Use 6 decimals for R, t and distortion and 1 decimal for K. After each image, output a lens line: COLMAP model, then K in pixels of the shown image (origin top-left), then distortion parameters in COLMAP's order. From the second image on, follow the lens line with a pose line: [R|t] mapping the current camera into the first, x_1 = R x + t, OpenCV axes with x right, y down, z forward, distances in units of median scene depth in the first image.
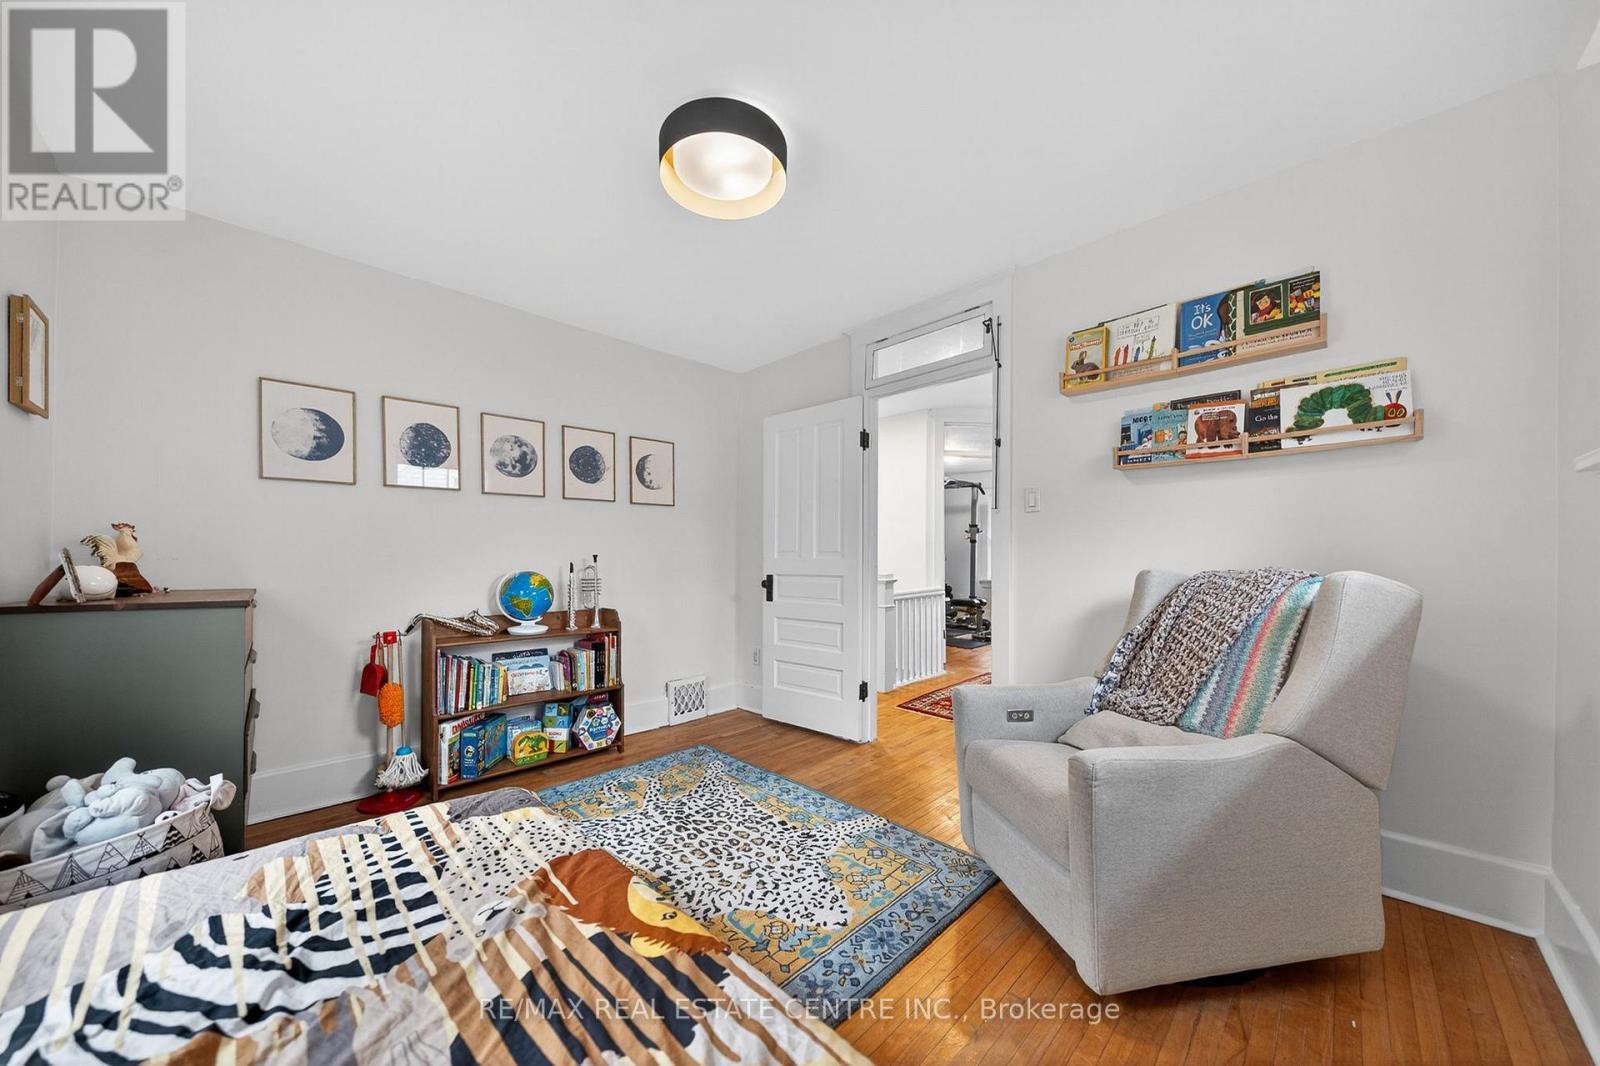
lens RADIAL K [[551.3, 0, 765.8], [0, 551.3, 556.8], [0, 0, 1]] dist [0.000913, 0.000489]
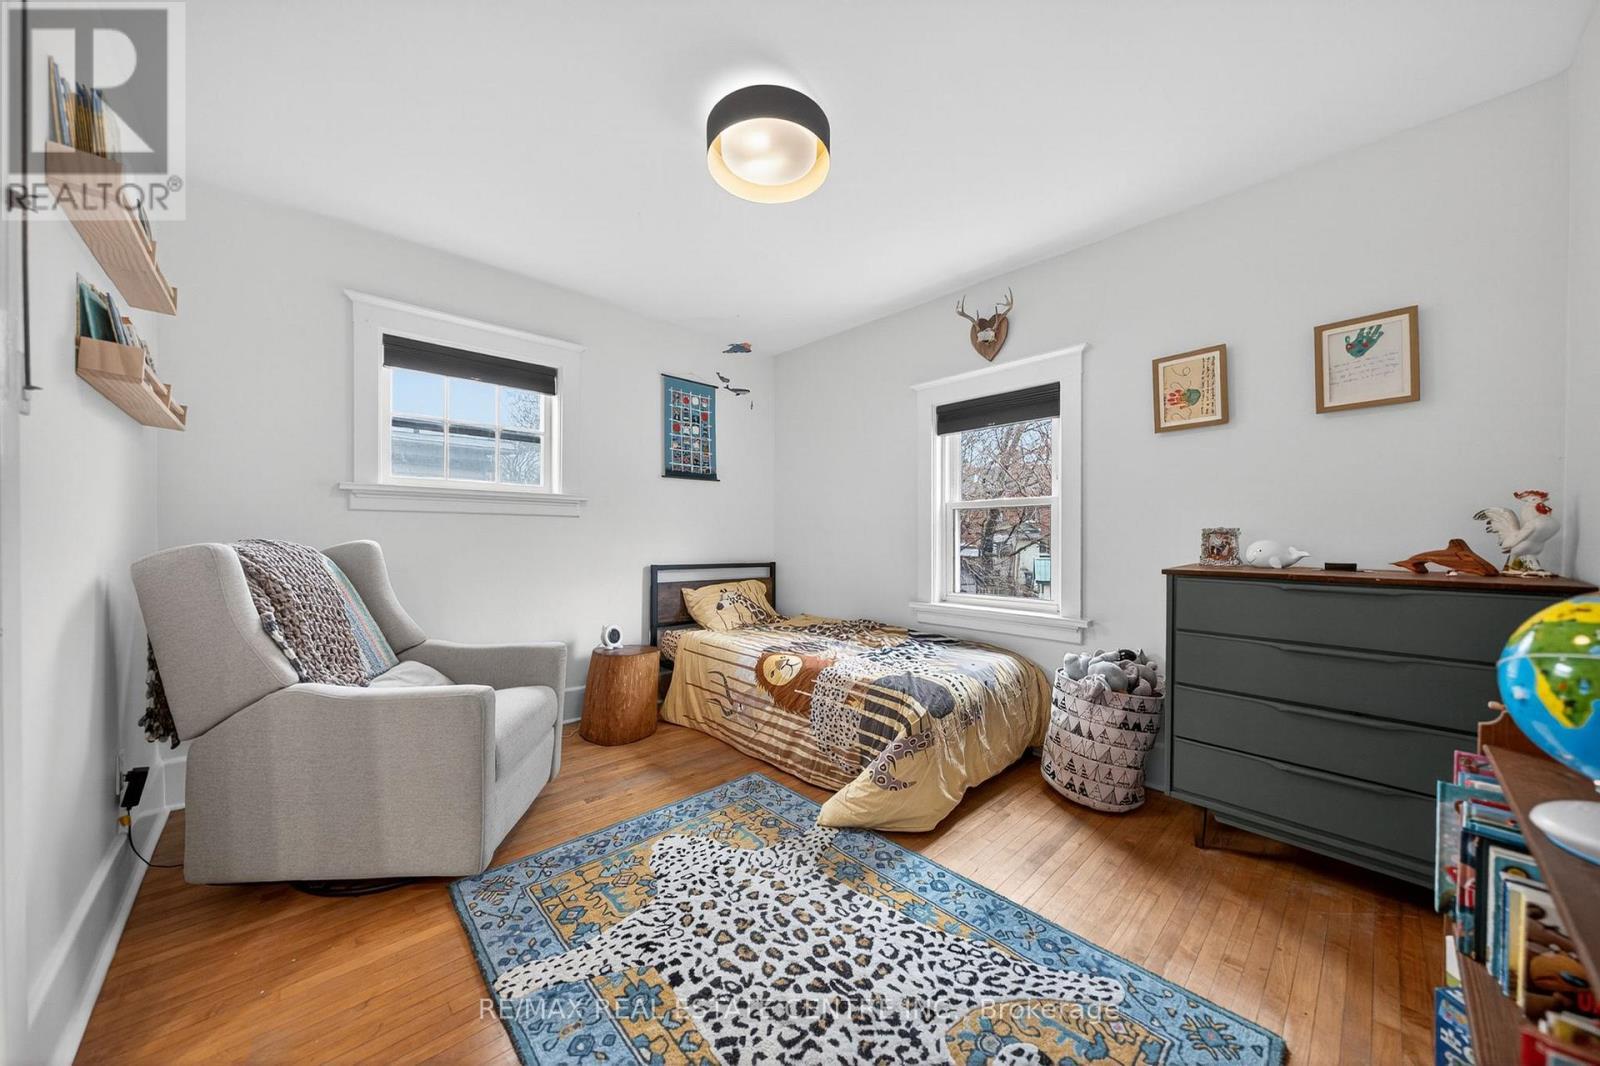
lens RADIAL K [[551.3, 0, 795.6], [0, 551.3, 539.3], [0, 0, 1]] dist [0.000913, 0.000489]
pose [[-0.999933, -0.004458, -0.010722, -0.101987], [-0.004516, 0.999976, 0.005335, 0.006914], [0.010698, 0.005383, -0.999928, 1.813288]]
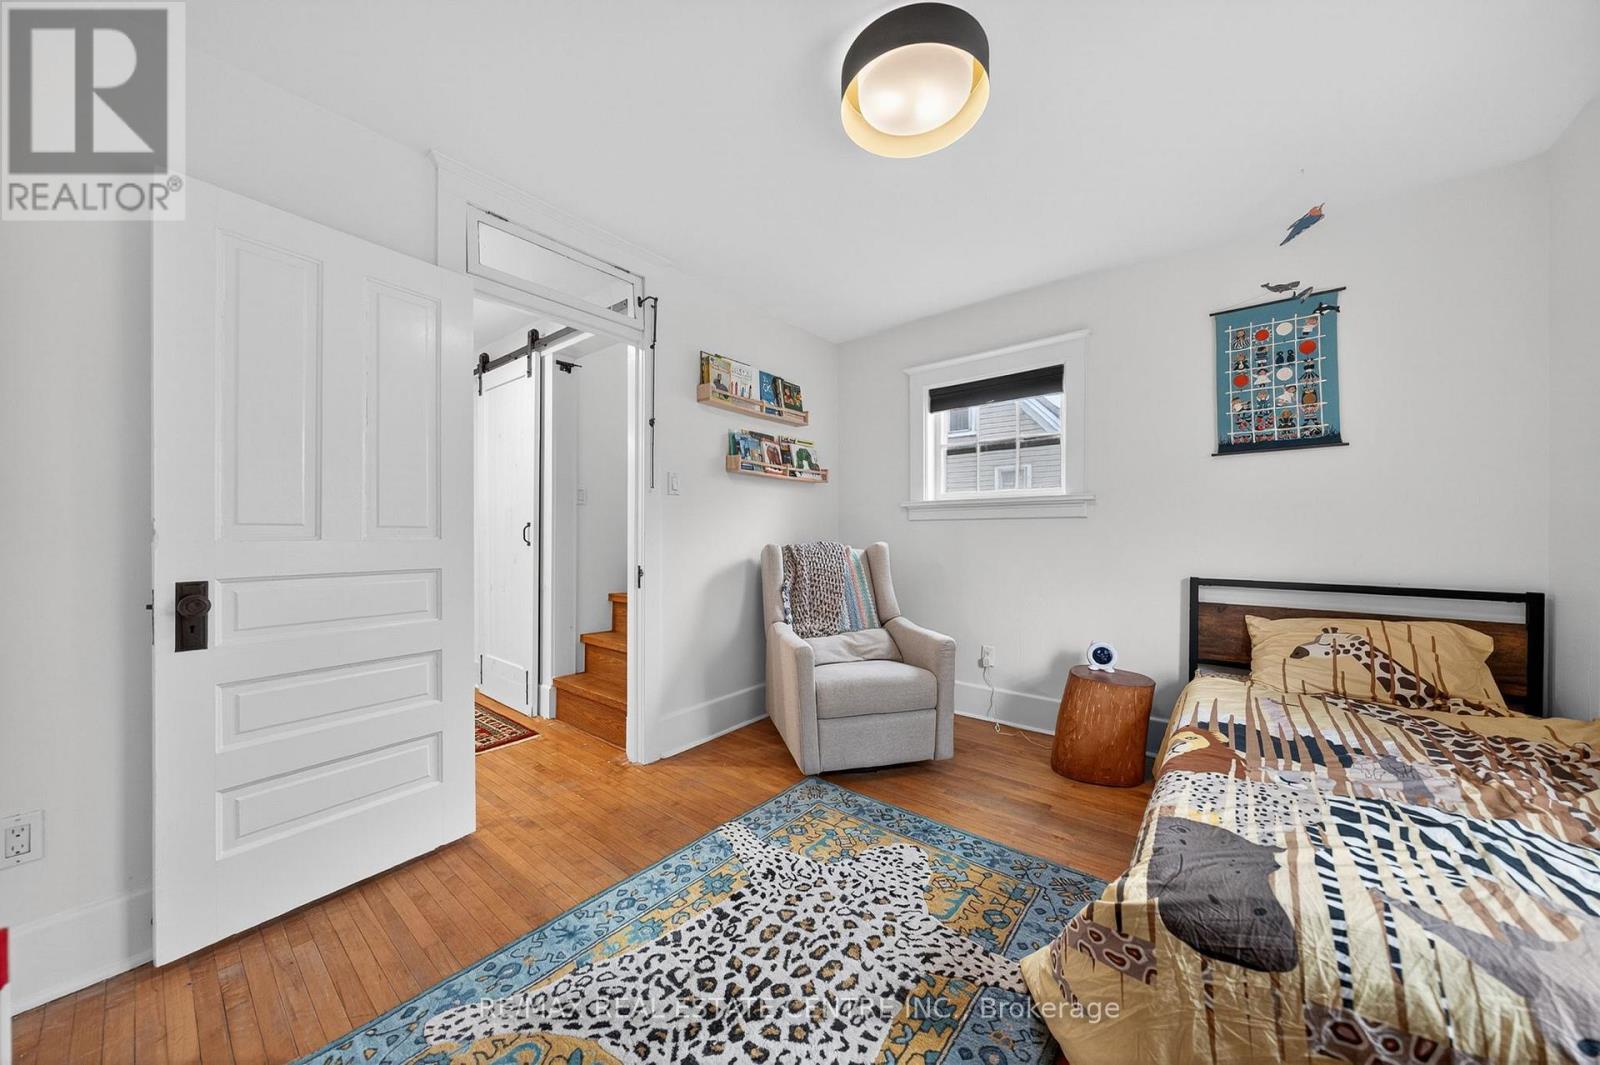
lens RADIAL K [[551.3, 0, 804.6], [0, 551.3, 532.5], [0, 0, 1]] dist [0.000913, 0.000489]
pose [[-0.142816, 0.005698, 0.989733, -0.817089], [0.002754, 0.999982, -0.005359, -0.001257], [-0.989745, 0.001960, -0.142829, 1.155600]]
